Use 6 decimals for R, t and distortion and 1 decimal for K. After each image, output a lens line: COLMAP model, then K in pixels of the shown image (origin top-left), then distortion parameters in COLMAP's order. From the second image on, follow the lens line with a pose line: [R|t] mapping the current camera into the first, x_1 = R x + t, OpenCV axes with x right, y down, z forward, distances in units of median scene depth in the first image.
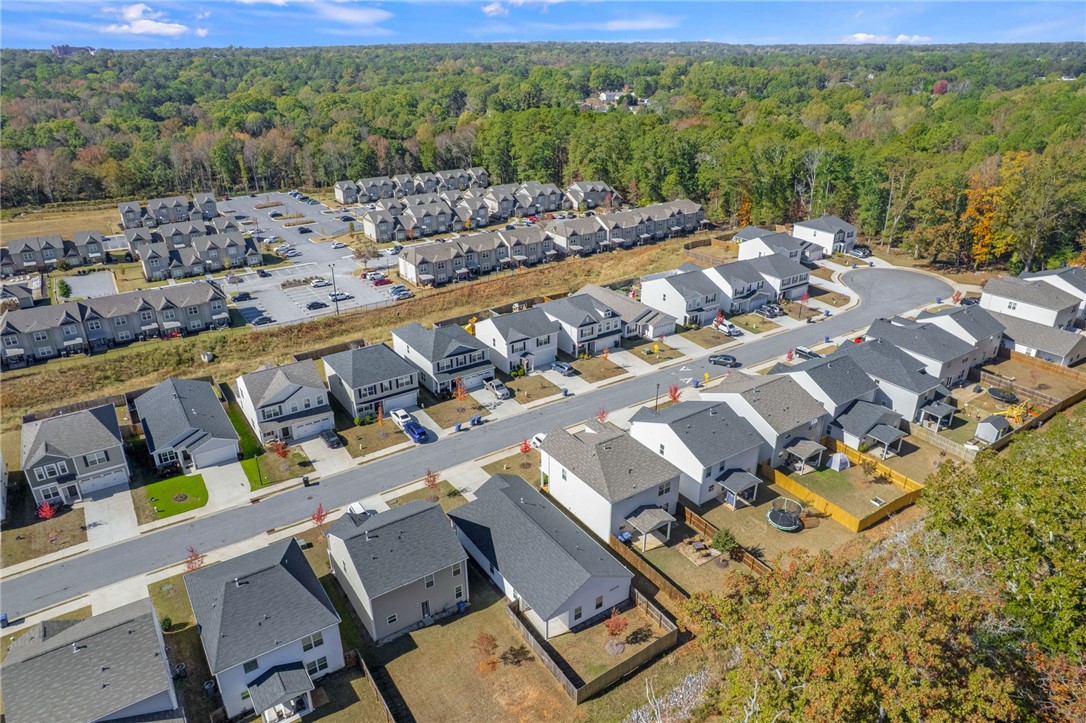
lens RADIAL K [[709.7, 0, 543.0], [0, 709.7, 361.5], [0, 0, 1]] dist [-0.036434, 0.003907]
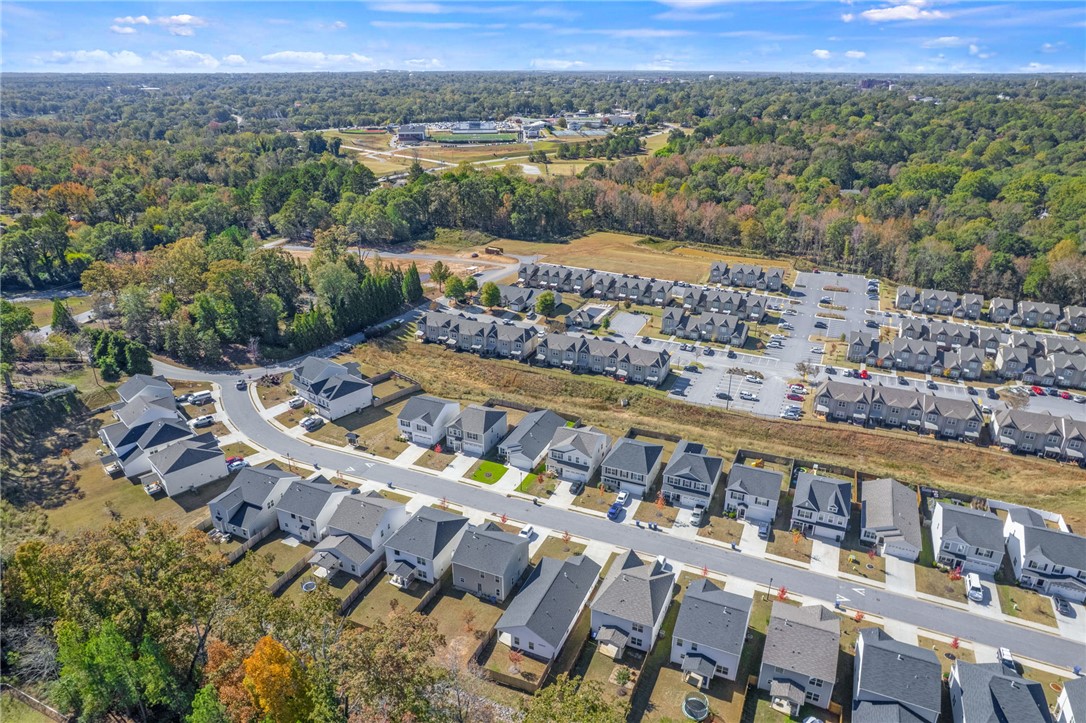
lens RADIAL K [[709.7, 0, 543.0], [0, 709.7, 361.5], [0, 0, 1]] dist [-0.036434, 0.003907]
pose [[0.539035, 0.339742, -0.770725, 0.553587], [-0.356203, 0.921138, 0.156921, -0.261923], [0.763256, 0.189949, 0.617543, -0.059431]]
